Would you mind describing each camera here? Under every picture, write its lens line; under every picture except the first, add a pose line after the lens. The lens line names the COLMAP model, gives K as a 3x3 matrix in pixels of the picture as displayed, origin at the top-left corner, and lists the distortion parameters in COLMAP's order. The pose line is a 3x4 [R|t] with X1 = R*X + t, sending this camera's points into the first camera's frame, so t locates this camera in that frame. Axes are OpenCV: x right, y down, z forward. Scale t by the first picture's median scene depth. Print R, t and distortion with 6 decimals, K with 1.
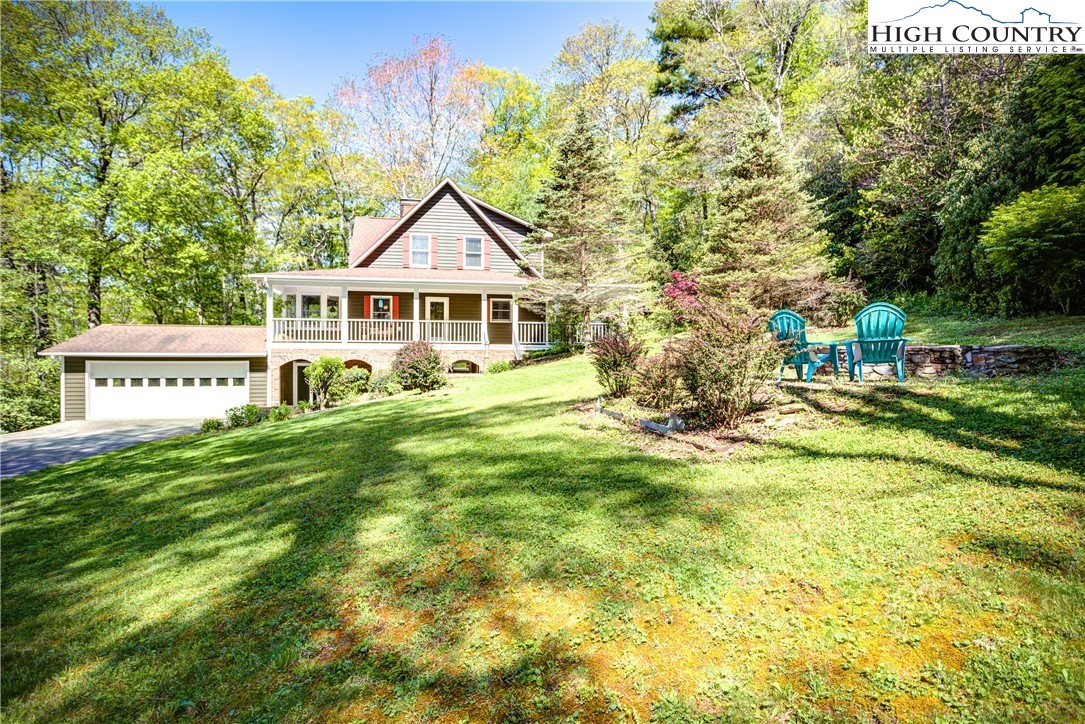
lens RADIAL K [[615.8, 0, 544.2], [0, 615.8, 359.7], [0, 0, 1]] dist [-0.001866, 0.001565]
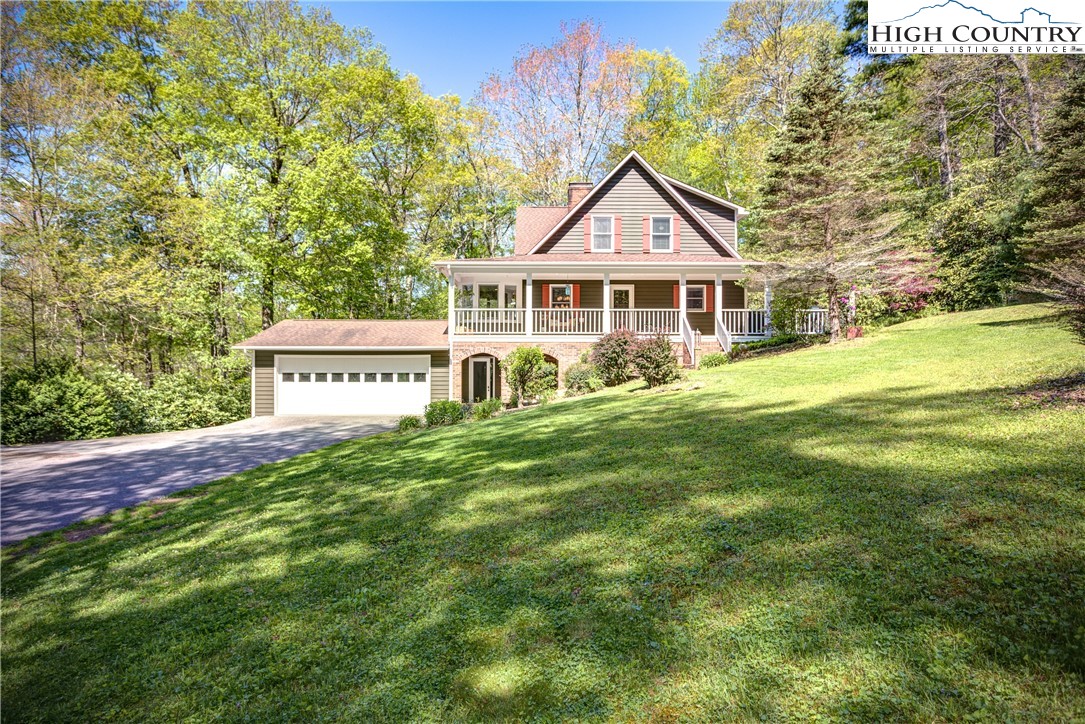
lens RADIAL K [[615.8, 0, 547.1], [0, 615.8, 363.3], [0, 0, 1]] dist [-0.001866, 0.001565]
pose [[0.983819, -0.002150, -0.179155, -0.121575], [0.001887, 0.999997, -0.001638, 0.014563], [0.179158, 0.001273, 0.983820, 0.098955]]
